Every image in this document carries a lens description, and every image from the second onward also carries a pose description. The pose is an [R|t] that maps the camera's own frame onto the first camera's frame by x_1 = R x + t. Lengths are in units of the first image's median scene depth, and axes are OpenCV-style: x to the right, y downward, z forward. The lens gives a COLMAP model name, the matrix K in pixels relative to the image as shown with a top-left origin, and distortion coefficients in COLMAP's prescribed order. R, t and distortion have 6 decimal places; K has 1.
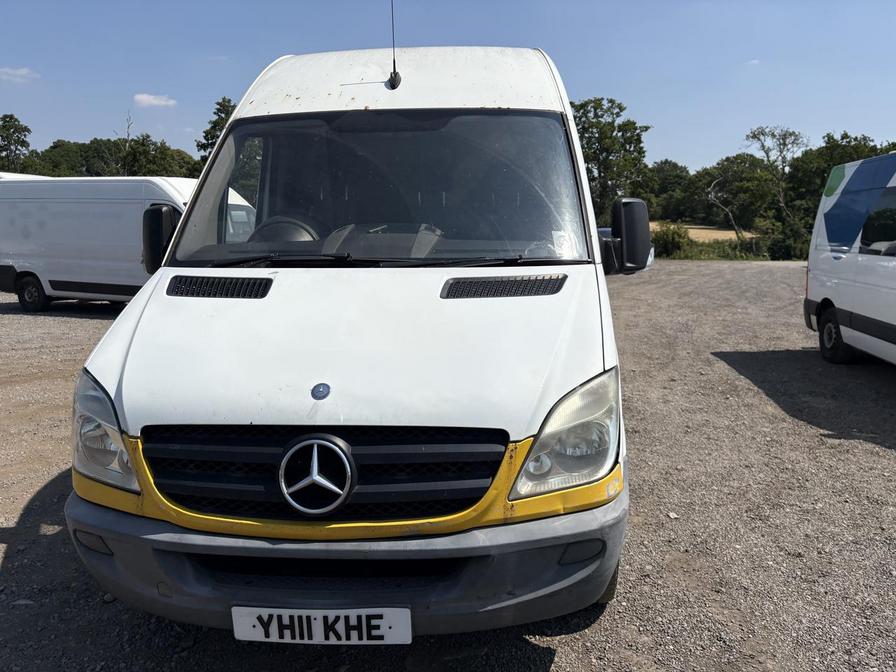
lens RADIAL K [[679.9, 0, 447.6], [0, 679.9, 337.6], [0, 0, 1]] dist [0.016785, -0.015310]
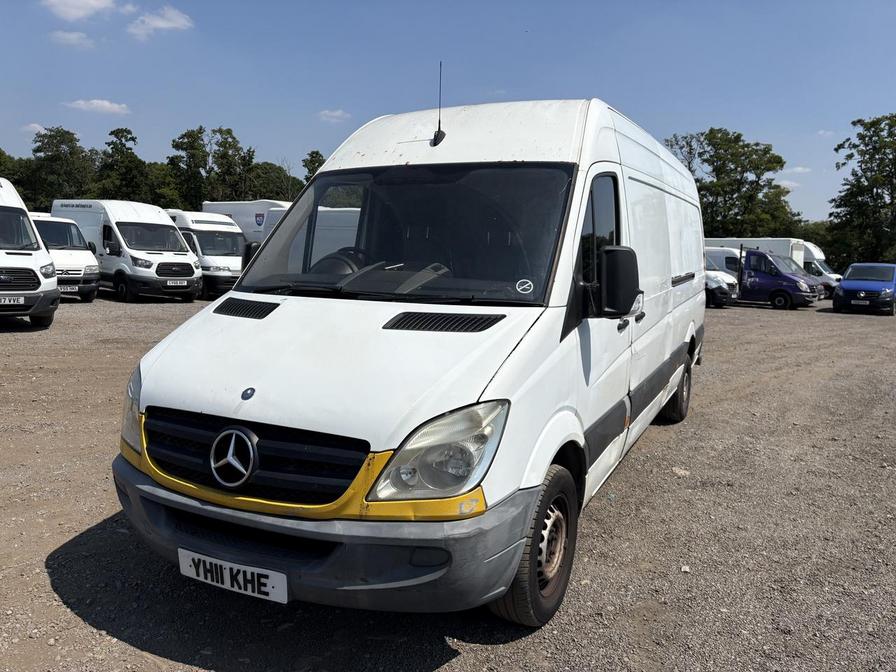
lens RADIAL K [[679.9, 0, 450.0], [0, 679.9, 332.2], [0, 0, 1]] dist [0.016785, -0.015310]
pose [[0.930349, 0.070267, -0.359879, 0.628001], [-0.085576, 0.995972, -0.026764, -0.035875], [0.356549, 0.055697, 0.932615, -0.079357]]
